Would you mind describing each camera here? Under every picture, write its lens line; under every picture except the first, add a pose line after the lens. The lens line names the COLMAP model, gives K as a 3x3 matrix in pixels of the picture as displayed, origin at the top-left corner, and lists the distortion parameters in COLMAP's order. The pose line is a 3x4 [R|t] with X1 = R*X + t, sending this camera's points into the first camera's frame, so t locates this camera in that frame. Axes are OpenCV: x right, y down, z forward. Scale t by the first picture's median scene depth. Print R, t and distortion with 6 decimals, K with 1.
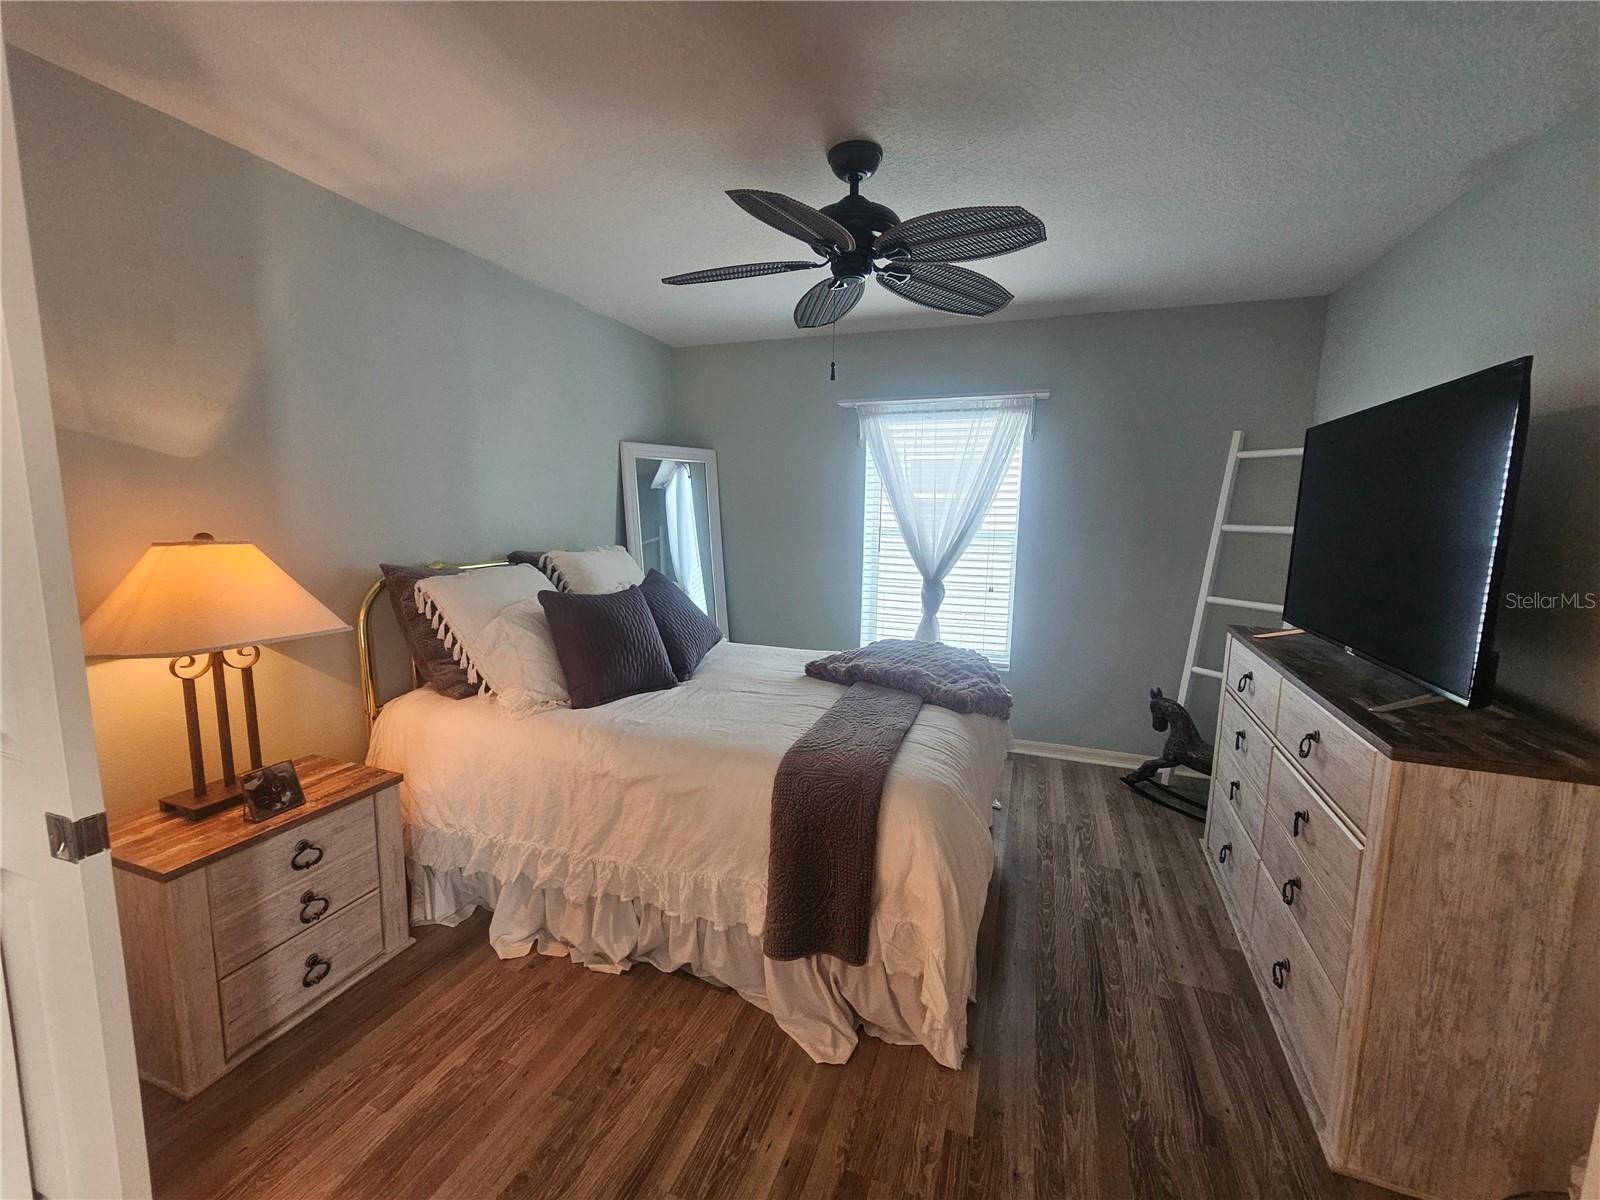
lens RADIAL K [[656.2, 0, 798.8], [0, 656.2, 595.3], [0, 0, 1]] dist [0.000247, -0.000674]
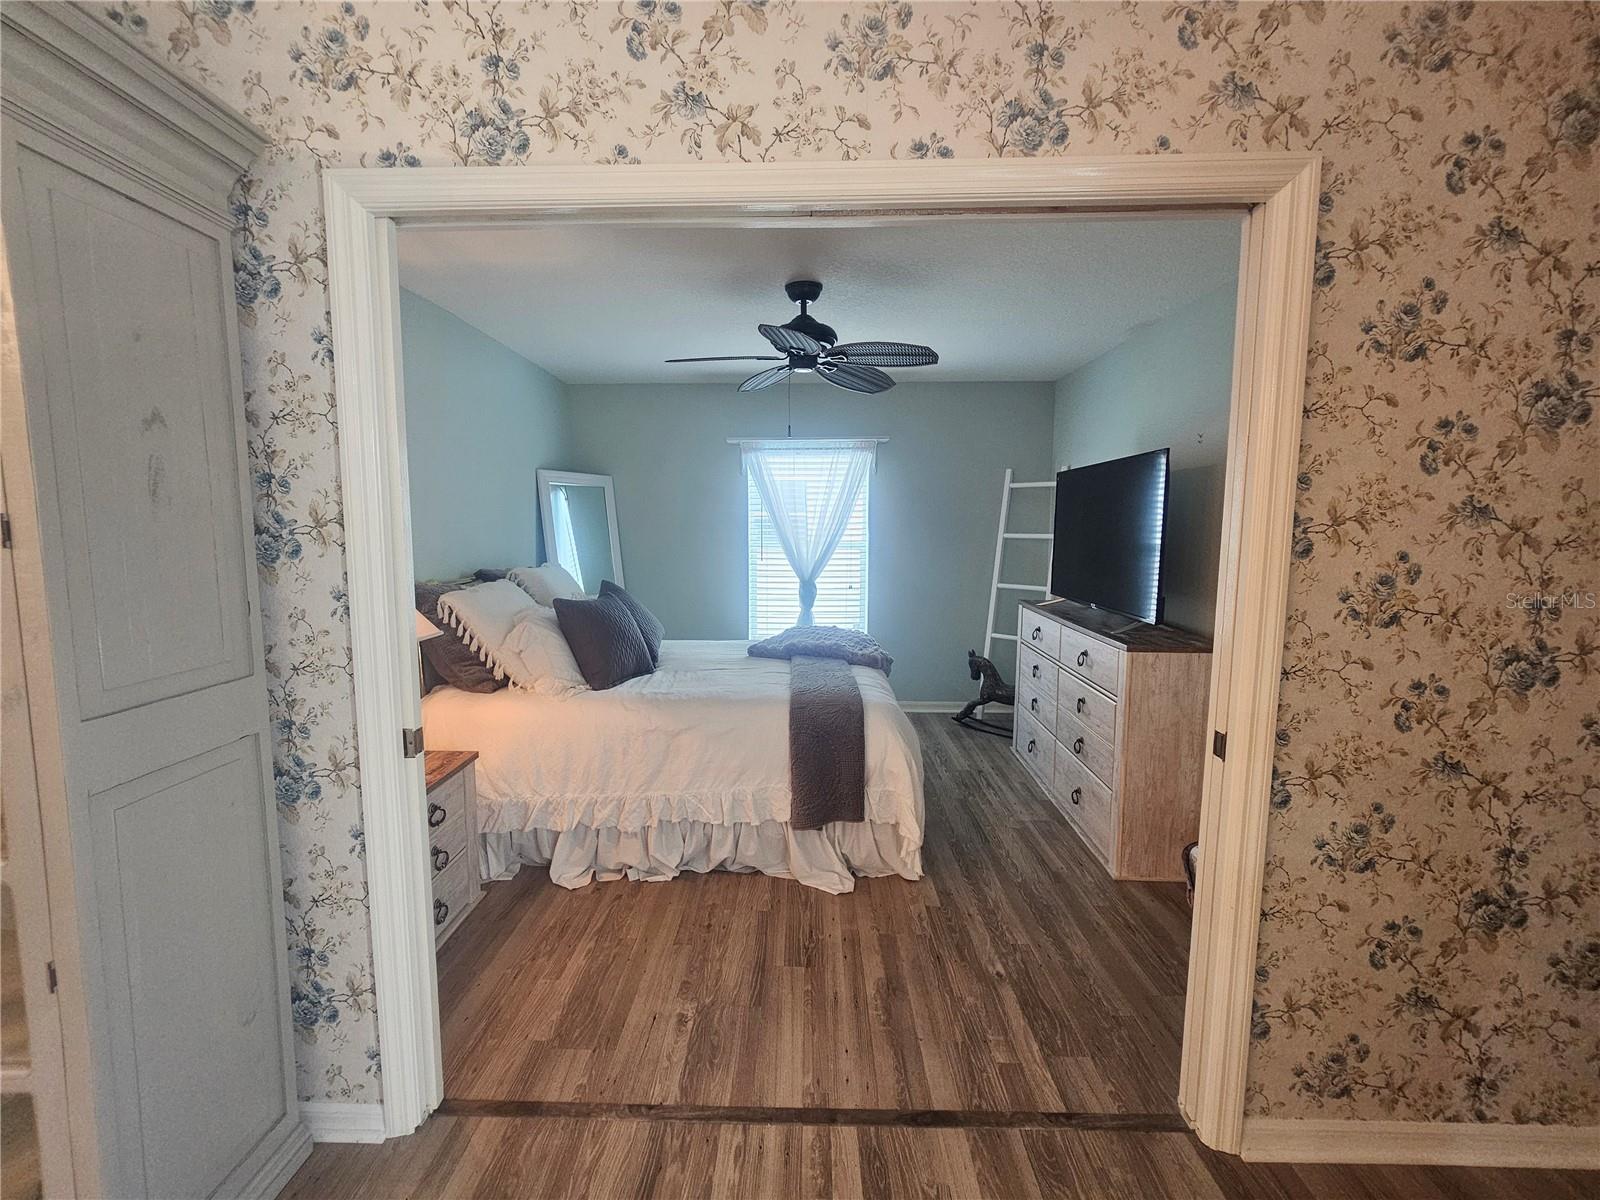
lens RADIAL K [[656.2, 0, 796.5], [0, 656.2, 593.8], [0, 0, 1]] dist [0.000247, -0.000674]
pose [[0.944606, -0.050333, 0.324325, -0.425916], [0.058315, 0.998187, -0.014932, 0.032787], [-0.322985, 0.033018, 0.945828, -0.350038]]
